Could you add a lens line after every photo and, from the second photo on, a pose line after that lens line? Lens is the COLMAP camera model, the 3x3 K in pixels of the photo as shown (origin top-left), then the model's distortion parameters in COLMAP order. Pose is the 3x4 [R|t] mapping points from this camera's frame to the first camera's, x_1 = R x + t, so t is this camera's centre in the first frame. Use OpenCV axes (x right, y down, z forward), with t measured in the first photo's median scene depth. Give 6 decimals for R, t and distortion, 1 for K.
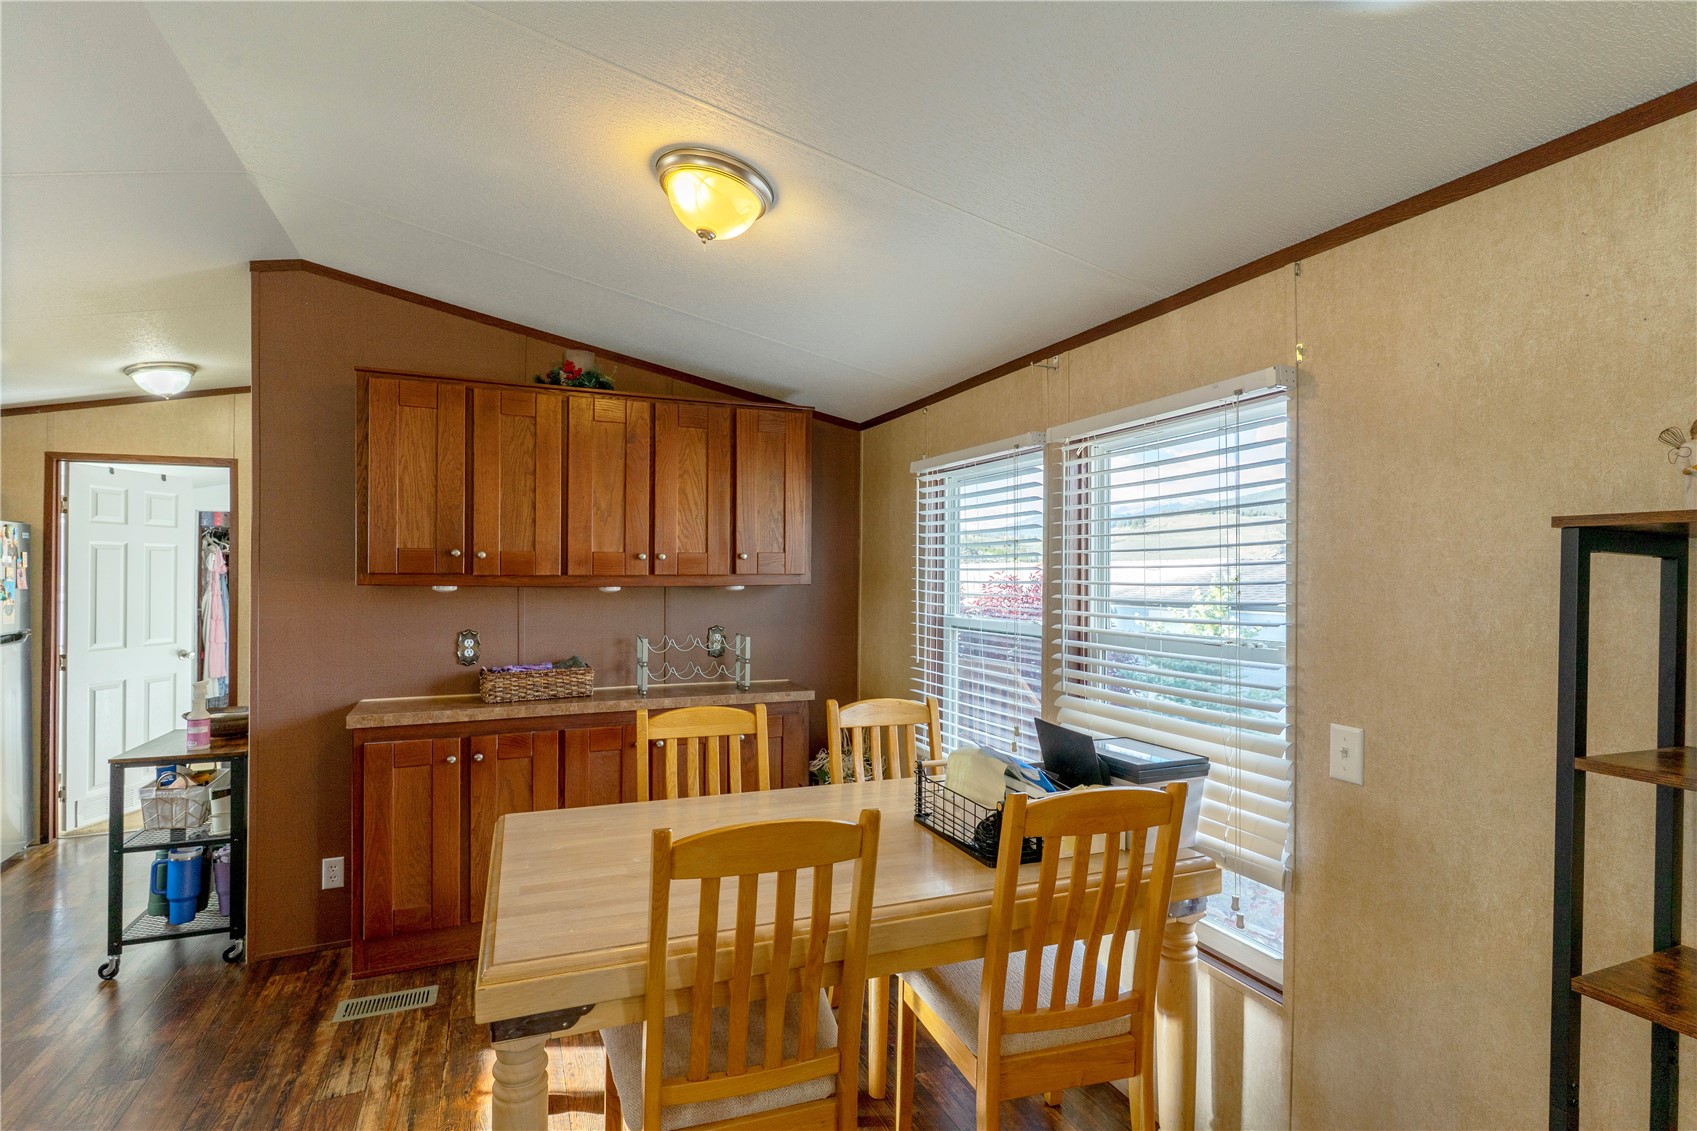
lens RADIAL K [[823.4, 0, 835.8], [0, 823.4, 562.4], [0, 0, 1]] dist [-0.003163, -0.001381]
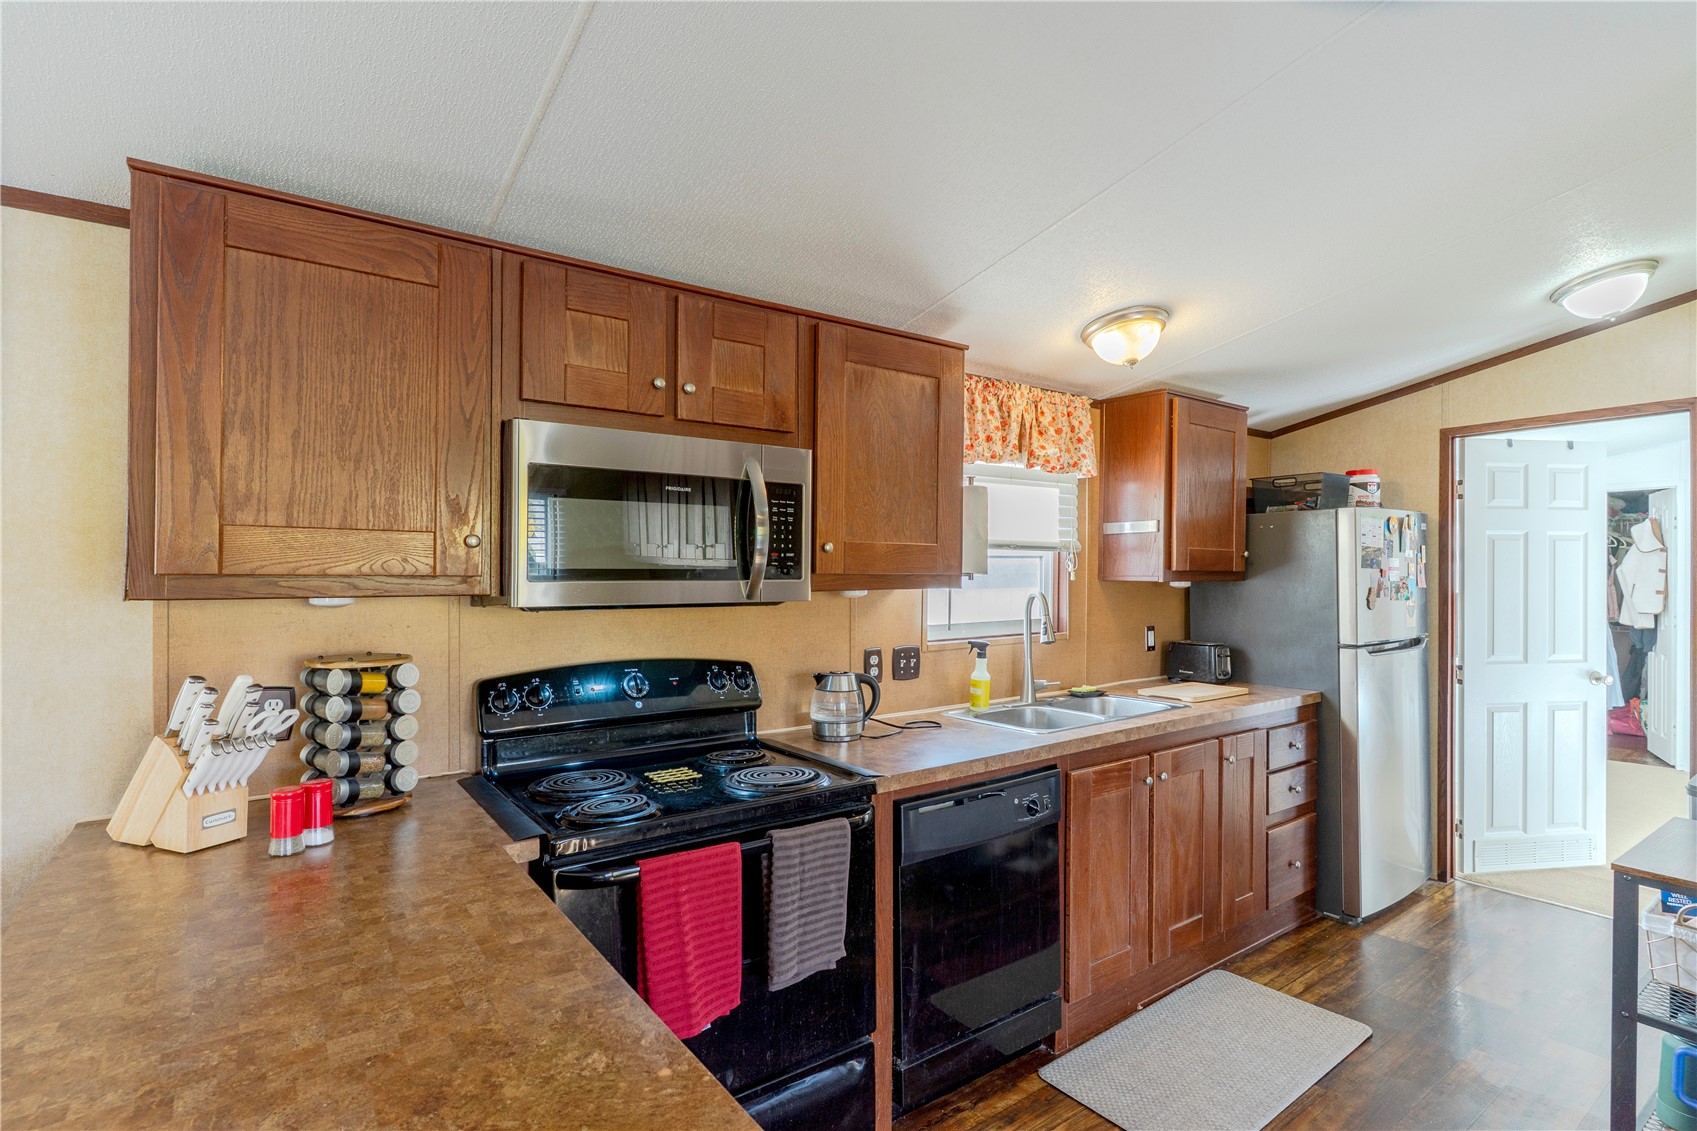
lens RADIAL K [[830.9, 0, 848.8], [0, 830.9, 572.6], [0, 0, 1]] dist [-0.004052, 0.000807]
pose [[0.249163, 0.013292, -0.968370, -0.317938], [0.010723, 0.999807, 0.016483, -0.005427], [0.968402, -0.014490, 0.248973, 0.204764]]
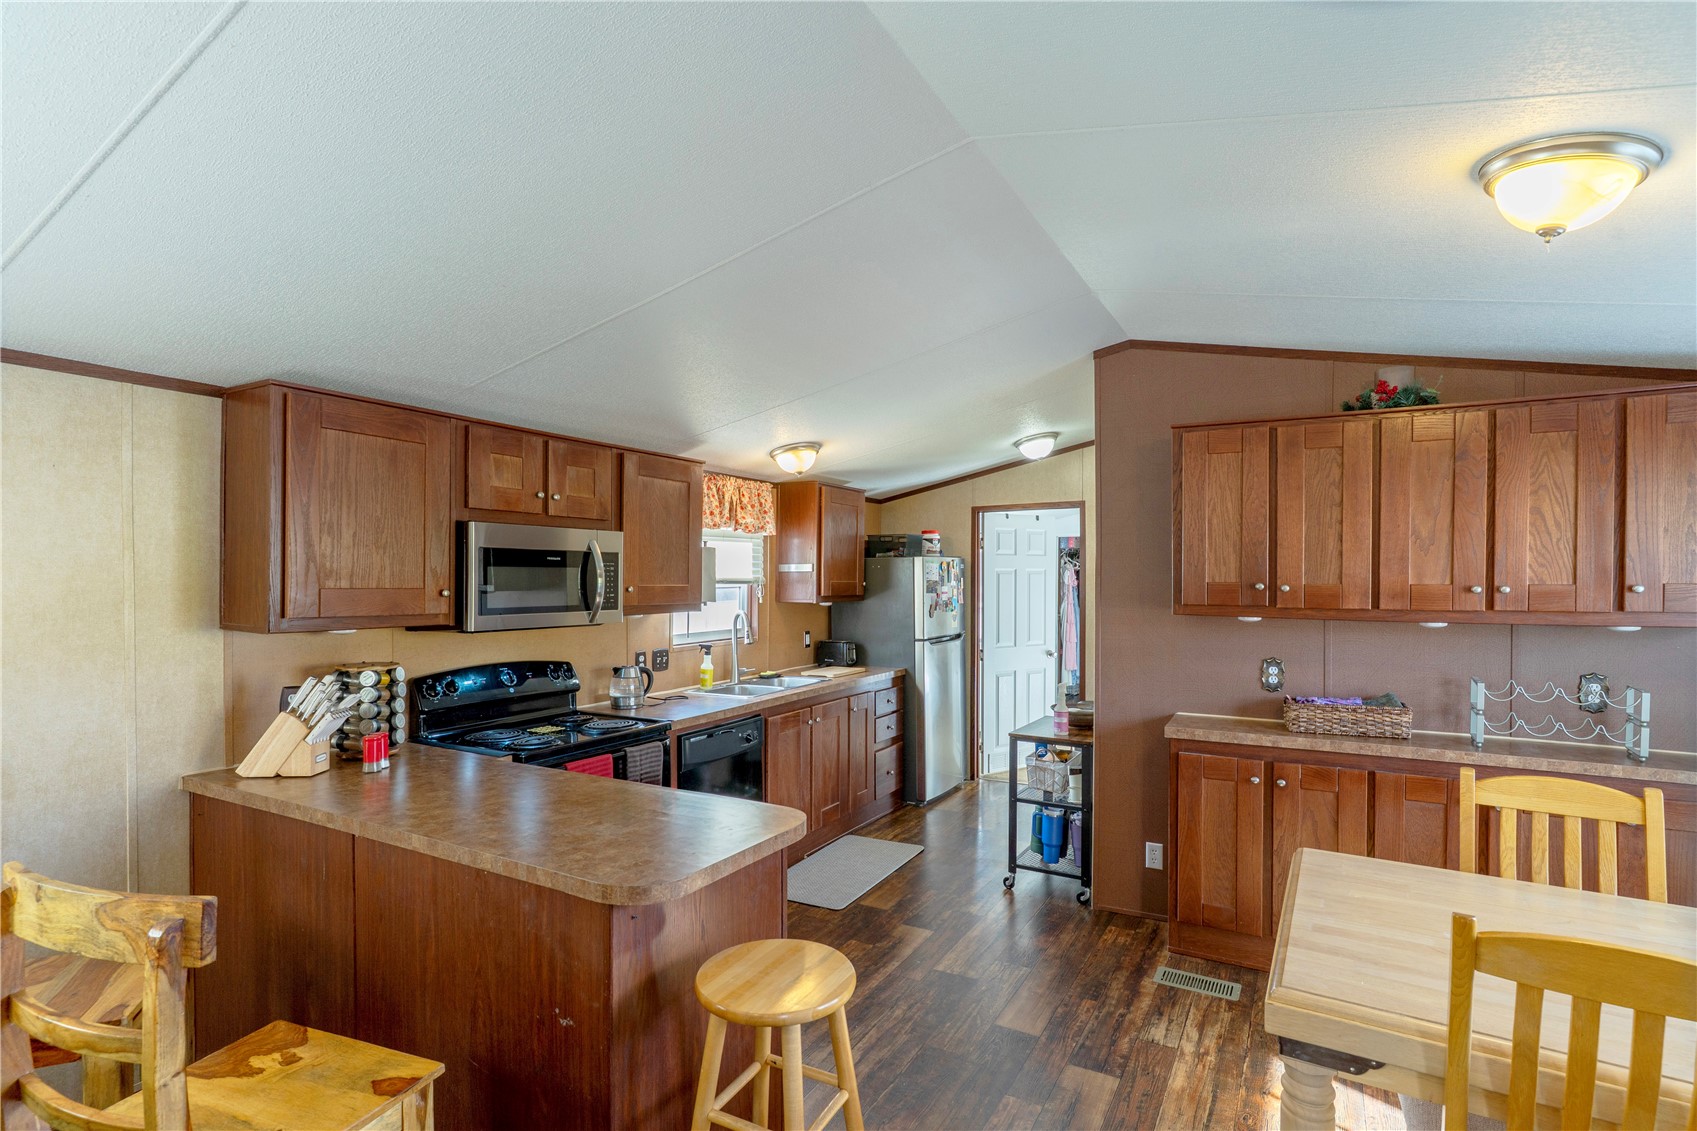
lens RADIAL K [[830.9, 0, 848.8], [0, 830.9, 572.6], [0, 0, 1]] dist [-0.004052, 0.000807]
pose [[0.618317, 0.006060, -0.785906, 0.052733], [0.005350, 0.999915, 0.011920, -0.046025], [0.785911, -0.011574, 0.618231, -0.079545]]
